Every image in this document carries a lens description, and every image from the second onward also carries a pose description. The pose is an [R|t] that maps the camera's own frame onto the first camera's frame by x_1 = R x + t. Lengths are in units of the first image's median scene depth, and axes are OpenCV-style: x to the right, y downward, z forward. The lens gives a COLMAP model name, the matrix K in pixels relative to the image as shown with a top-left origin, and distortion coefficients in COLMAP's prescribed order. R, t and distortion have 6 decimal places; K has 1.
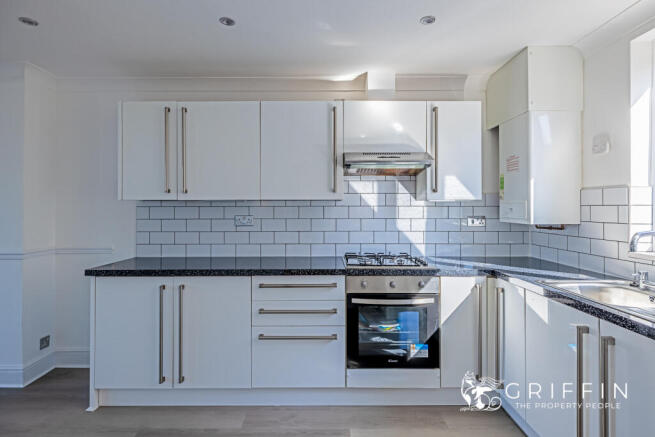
lens RADIAL K [[343.9, 0, 321.0], [0, 343.9, 205.0], [0, 0, 1]] dist [-0.003627, -0.000085]
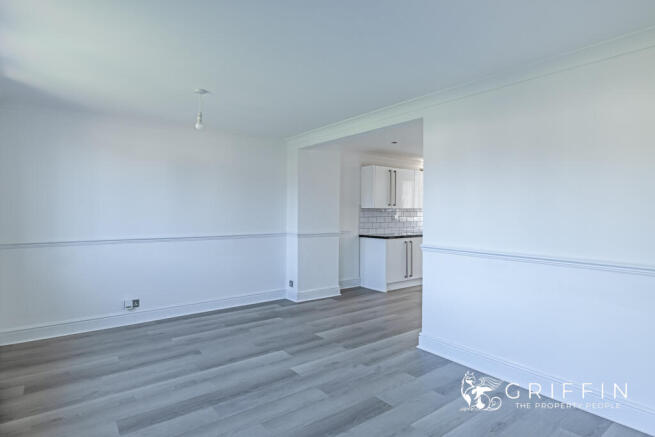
lens RADIAL K [[343.9, 0, 325.4], [0, 343.9, 216.6], [0, 0, 1]] dist [-0.003627, -0.000085]
pose [[0.772664, -0.001603, 0.634813, -2.319454], [-0.016274, 0.999618, 0.022333, -0.005294], [-0.634607, -0.027587, 0.772343, -0.572465]]
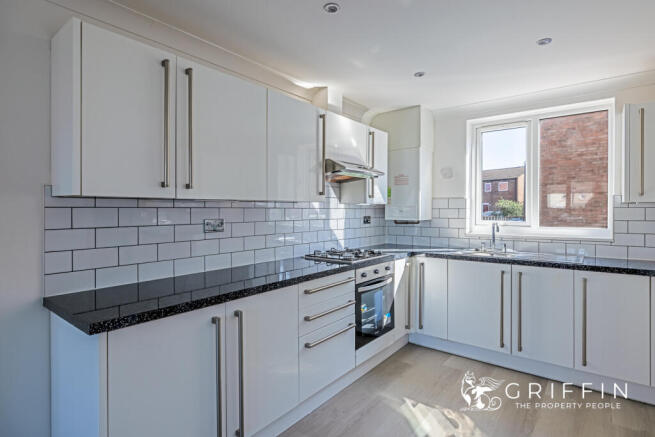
lens RADIAL K [[343.9, 0, 323.2], [0, 343.9, 211.9], [0, 0, 1]] dist [-0.003627, -0.000085]
pose [[0.617856, -0.003699, 0.786282, -0.786225], [-0.007458, 0.999916, 0.010565, 0.003657], [-0.786256, -0.012392, 0.617777, 0.338838]]
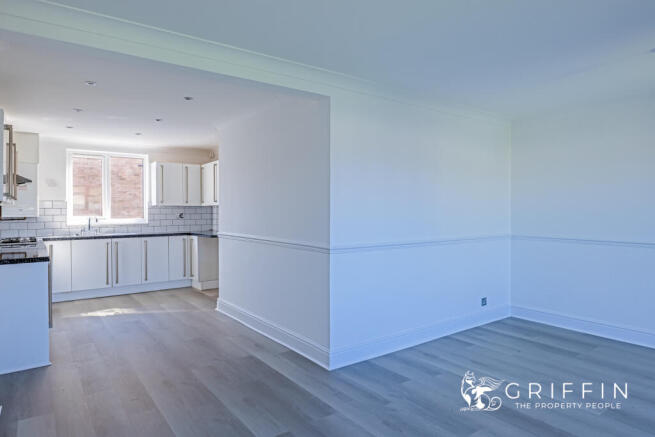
lens RADIAL K [[403.6, 0, 332.3], [0, 403.6, 212.0], [0, 0, 1]] dist [-0.002225, 0.001293]
pose [[-0.607384, -0.003656, 0.794400, -2.238351], [-0.005497, 0.999985, 0.000399, 0.013279], [-0.794389, -0.004124, -0.607395, 0.951845]]
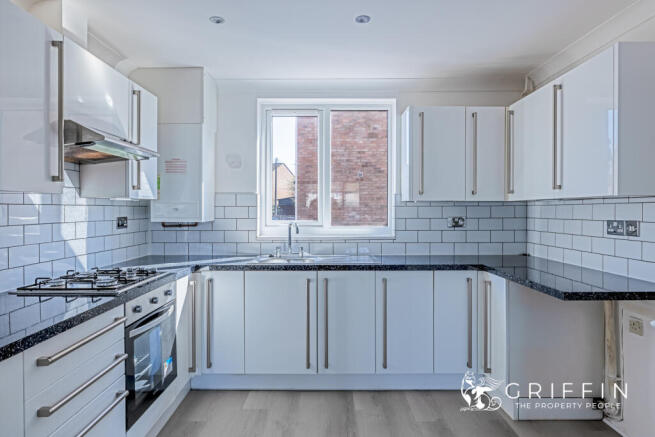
lens RADIAL K [[403.6, 0, 326.2], [0, 403.6, 214.3], [0, 0, 1]] dist [-0.002225, 0.001293]
pose [[-0.004845, -0.012915, 0.999905, -0.672833], [-0.009847, 0.999869, 0.012867, 0.007110], [-0.999940, -0.009783, -0.004972, 0.522268]]
